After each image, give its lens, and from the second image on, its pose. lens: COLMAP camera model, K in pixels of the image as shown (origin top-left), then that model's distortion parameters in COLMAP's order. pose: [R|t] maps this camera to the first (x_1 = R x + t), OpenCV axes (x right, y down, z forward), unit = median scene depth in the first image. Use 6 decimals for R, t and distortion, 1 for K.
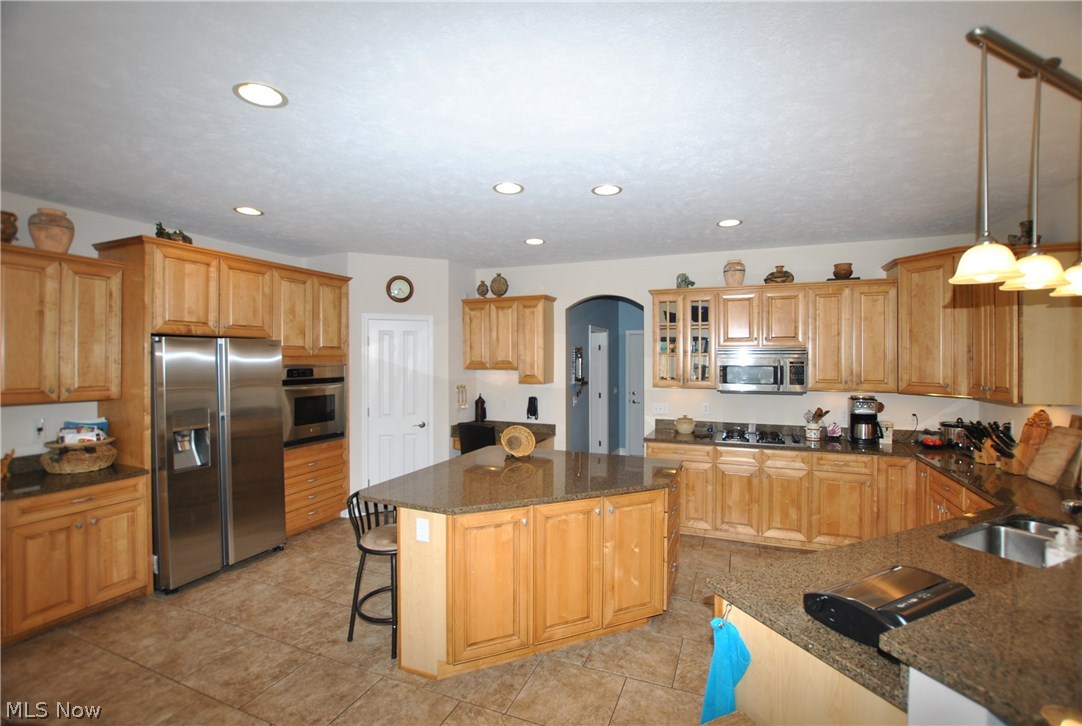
lens RADIAL K [[479.4, 0, 540.9], [0, 479.4, 360.2], [0, 0, 1]] dist [-0.014931, 0.000453]
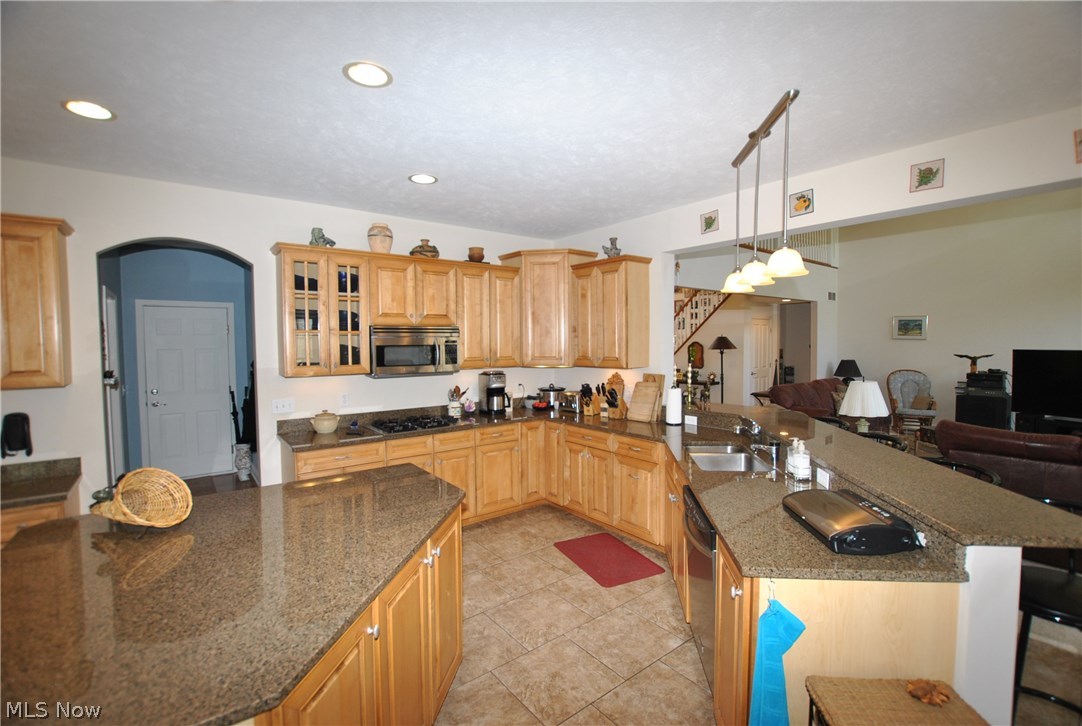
lens RADIAL K [[484.7, 0, 550.2], [0, 484.7, 359.4], [0, 0, 1]] dist [-0.021812, 0.000104]
pose [[0.486137, -0.035875, 0.873146, -0.209225], [0.011057, 0.999330, 0.034903, 0.008309], [-0.873813, -0.007314, 0.486208, 0.295232]]
